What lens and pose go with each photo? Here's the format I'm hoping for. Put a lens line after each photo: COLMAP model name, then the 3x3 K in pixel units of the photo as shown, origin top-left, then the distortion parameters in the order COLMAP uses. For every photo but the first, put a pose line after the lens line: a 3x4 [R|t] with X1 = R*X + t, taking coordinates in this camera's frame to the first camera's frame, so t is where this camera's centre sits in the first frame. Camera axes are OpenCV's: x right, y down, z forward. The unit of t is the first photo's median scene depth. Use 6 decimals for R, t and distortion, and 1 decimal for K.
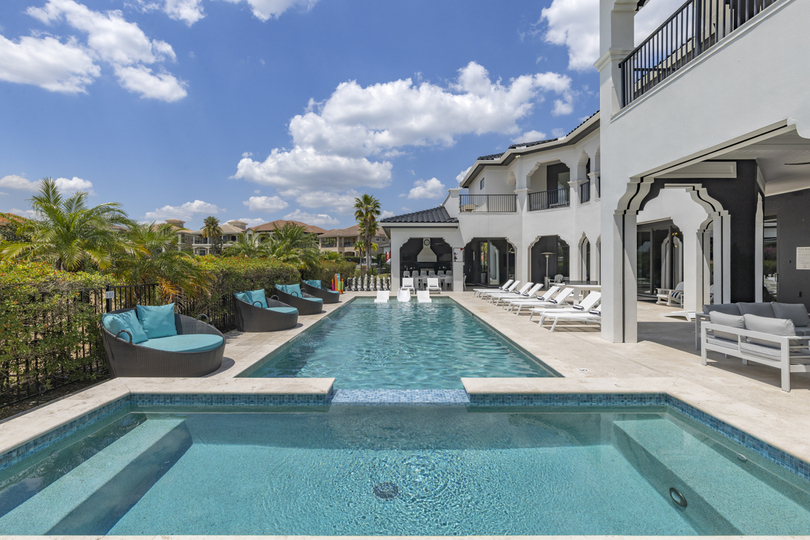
lens RADIAL K [[388.1, 0, 405.0], [0, 388.1, 270.0], [0, 0, 1]] dist [-0.001755, 0.000027]
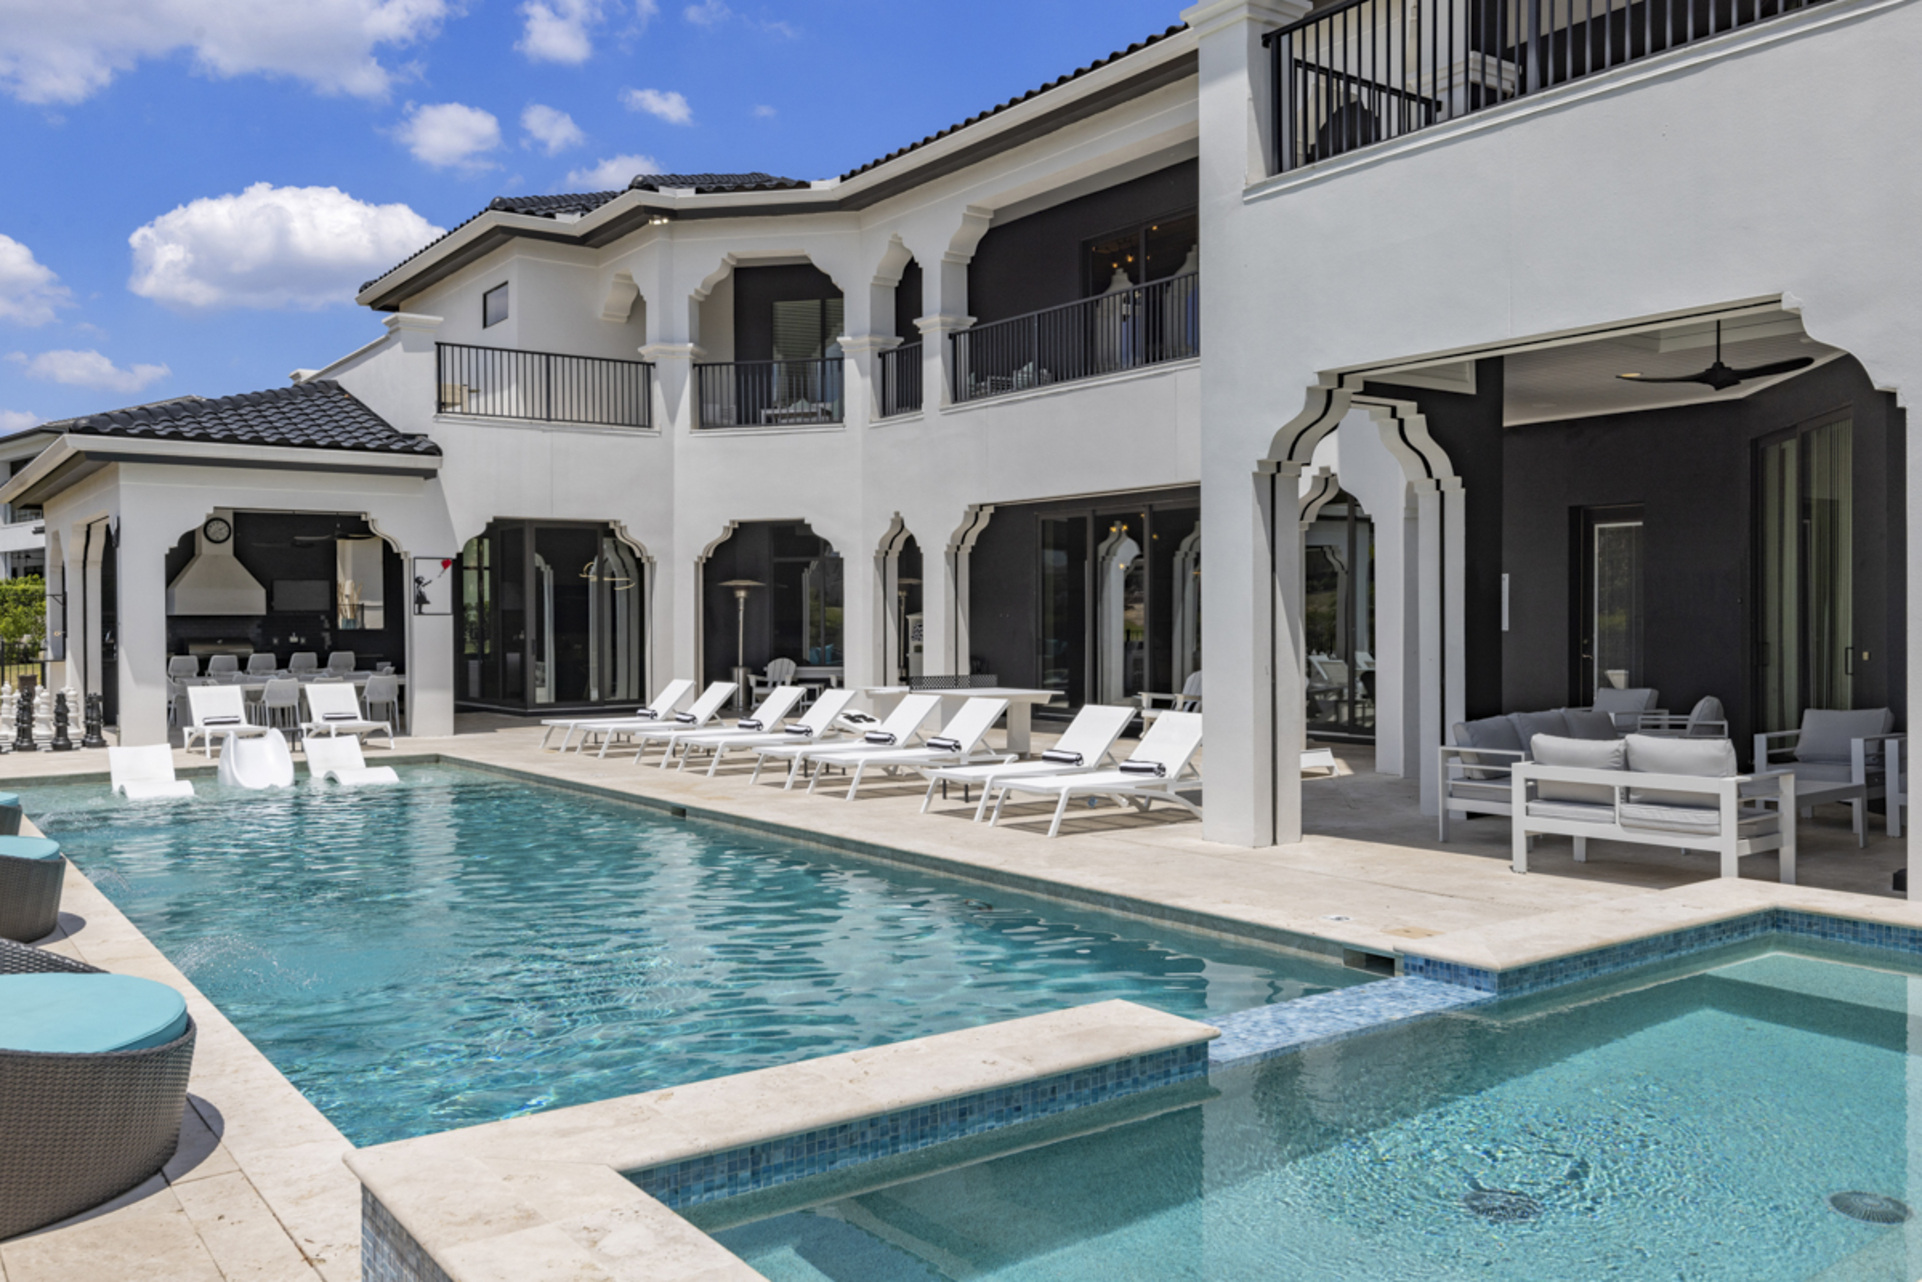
lens RADIAL K [[1526.2, 0, 958.3], [0, 1526.2, 651.5], [0, 0, 1]] dist [0.002398, -0.001108]
pose [[0.812846, -0.016124, 0.582255, -0.168217], [0.014658, 0.999866, 0.007226, 0.000362], [-0.582294, 0.002661, 0.812974, 0.021274]]
